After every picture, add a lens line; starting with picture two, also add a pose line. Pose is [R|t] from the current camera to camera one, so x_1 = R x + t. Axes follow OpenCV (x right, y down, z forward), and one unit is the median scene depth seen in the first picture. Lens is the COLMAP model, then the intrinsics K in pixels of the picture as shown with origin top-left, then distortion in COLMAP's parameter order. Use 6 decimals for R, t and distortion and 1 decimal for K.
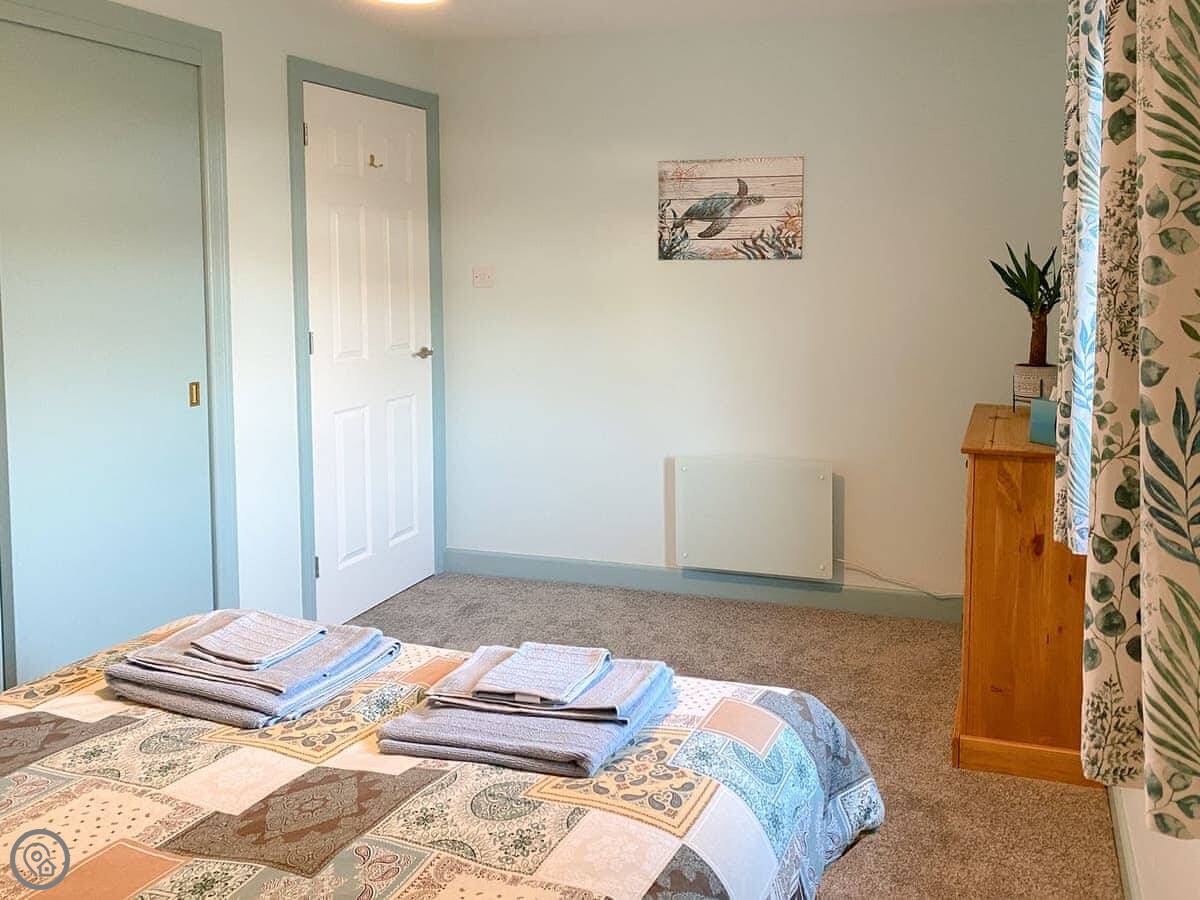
lens RADIAL K [[974.2, 0, 600.0], [0, 974.2, 450.0], [0, 0, 1]] dist [0.106364, -0.160215]
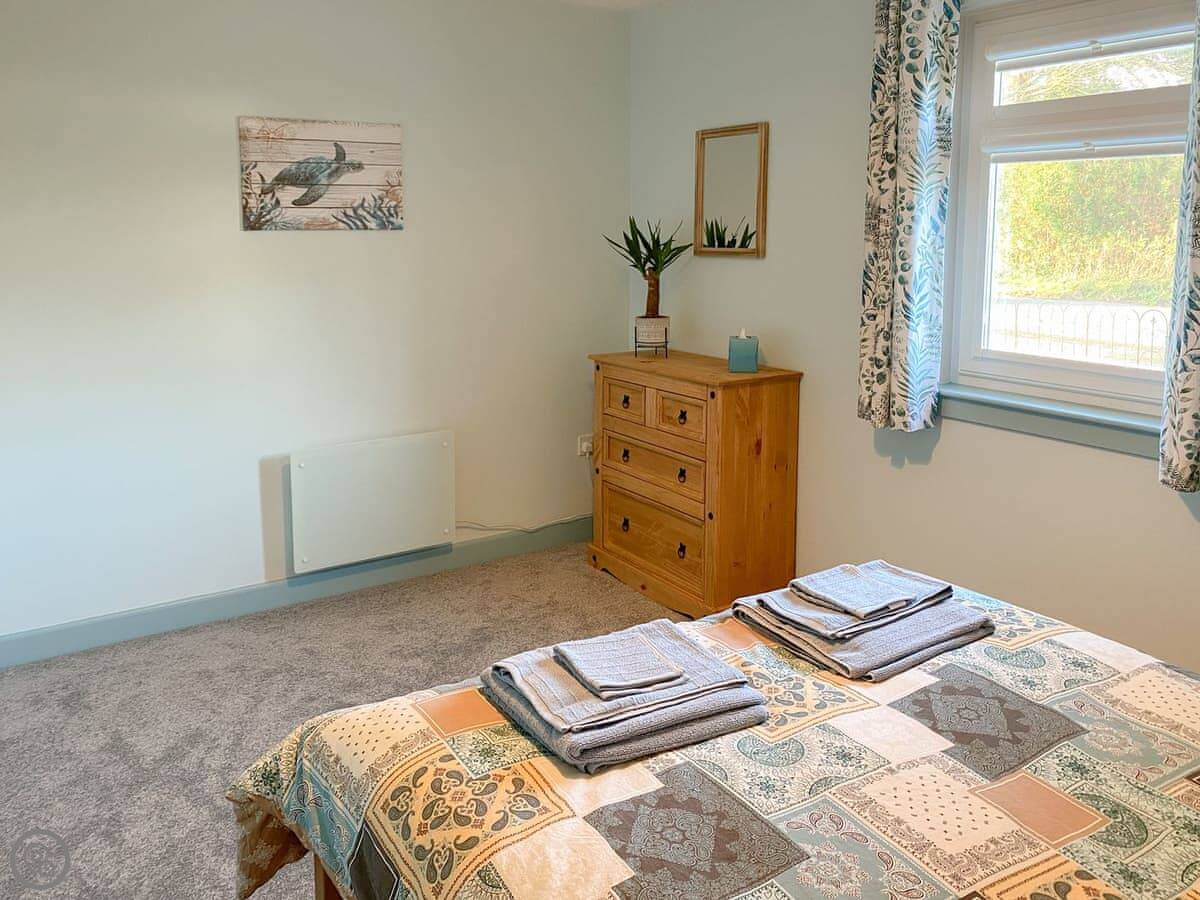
lens RADIAL K [[982.1, 0, 613.9], [0, 982.1, 517.7], [0, 0, 1]] dist [0.042760, -0.164790]
pose [[0.607185, -0.225227, 0.761970, -0.486774], [0.154405, 0.974149, 0.164904, -0.041939], [-0.779413, 0.017525, 0.626265, 0.214188]]
